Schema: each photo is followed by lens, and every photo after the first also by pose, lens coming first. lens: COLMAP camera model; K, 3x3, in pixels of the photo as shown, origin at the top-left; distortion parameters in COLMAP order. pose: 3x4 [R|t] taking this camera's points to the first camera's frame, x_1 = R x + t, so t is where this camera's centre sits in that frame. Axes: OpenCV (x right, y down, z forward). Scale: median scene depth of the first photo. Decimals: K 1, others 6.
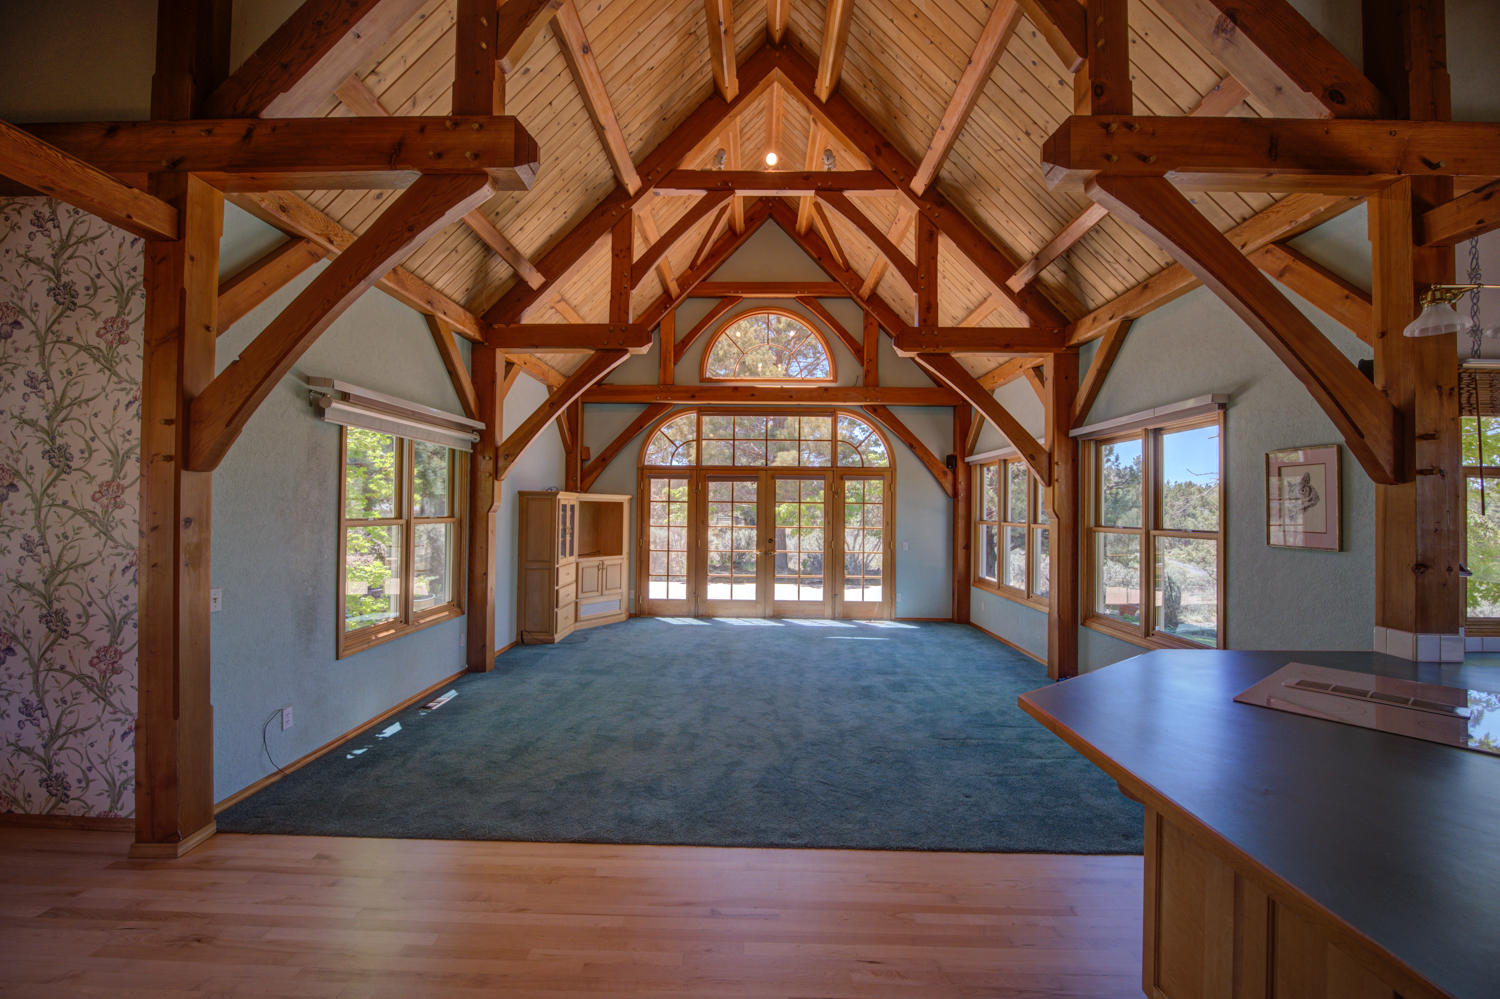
lens RADIAL K [[586.9, 0, 753.3], [0, 586.9, 497.9], [0, 0, 1]] dist [-0.016737, 0.000453]
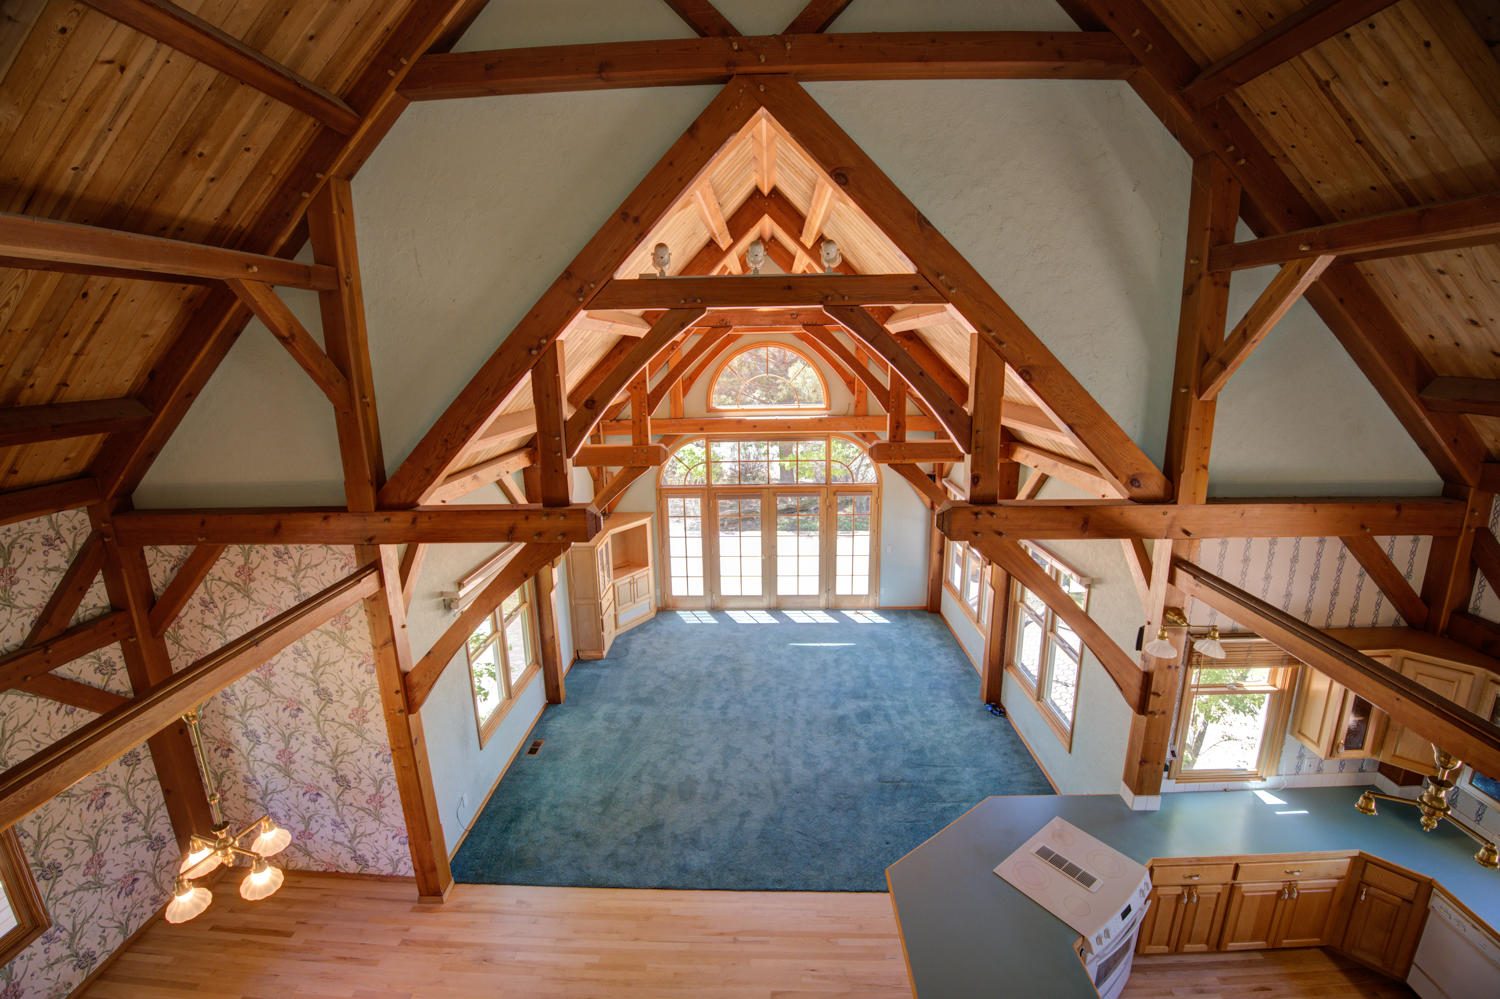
lens RADIAL K [[596.7, 0, 754.8], [0, 596.7, 503.2], [0, 0, 1]] dist [-0.045856, 0.000685]
pose [[0.999580, -0.022439, -0.018352, 0.046353], [0.025969, 0.974481, 0.222965, -0.799203], [0.012880, -0.223348, 0.974654, -0.398122]]
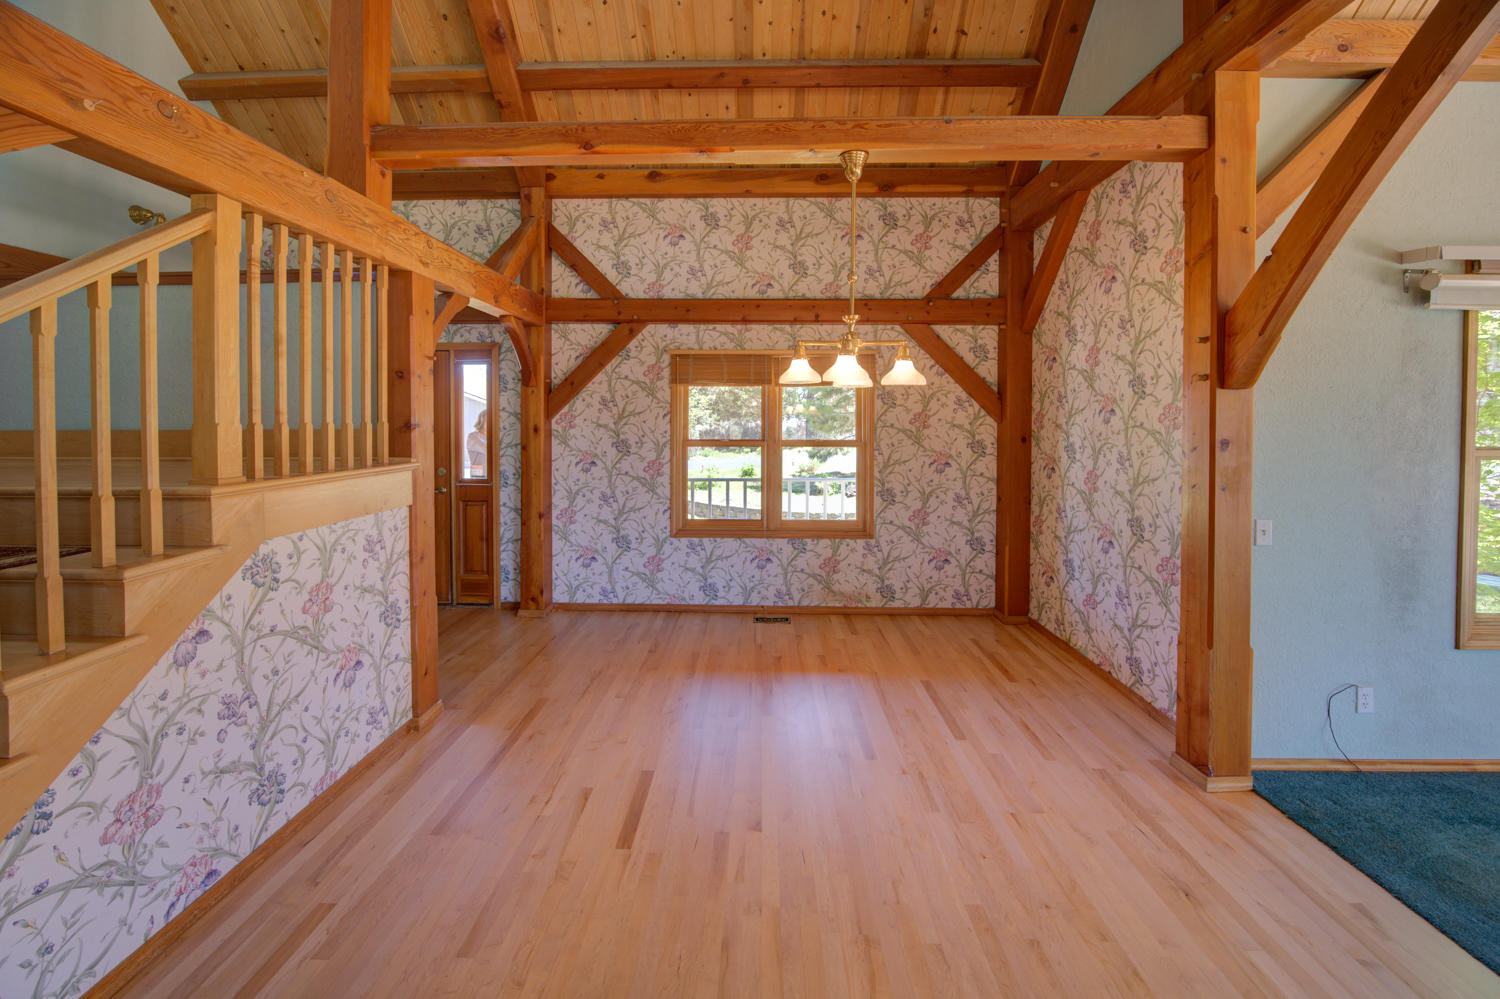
lens RADIAL K [[586.9, 0, 738.9], [0, 586.9, 431.6], [0, 0, 1]] dist [-0.016737, 0.000453]
pose [[-0.025474, 0.006852, -0.999652, -0.015335], [0.009564, 0.999932, 0.006610, 0.006639], [0.999630, -0.009393, -0.025538, 0.192815]]
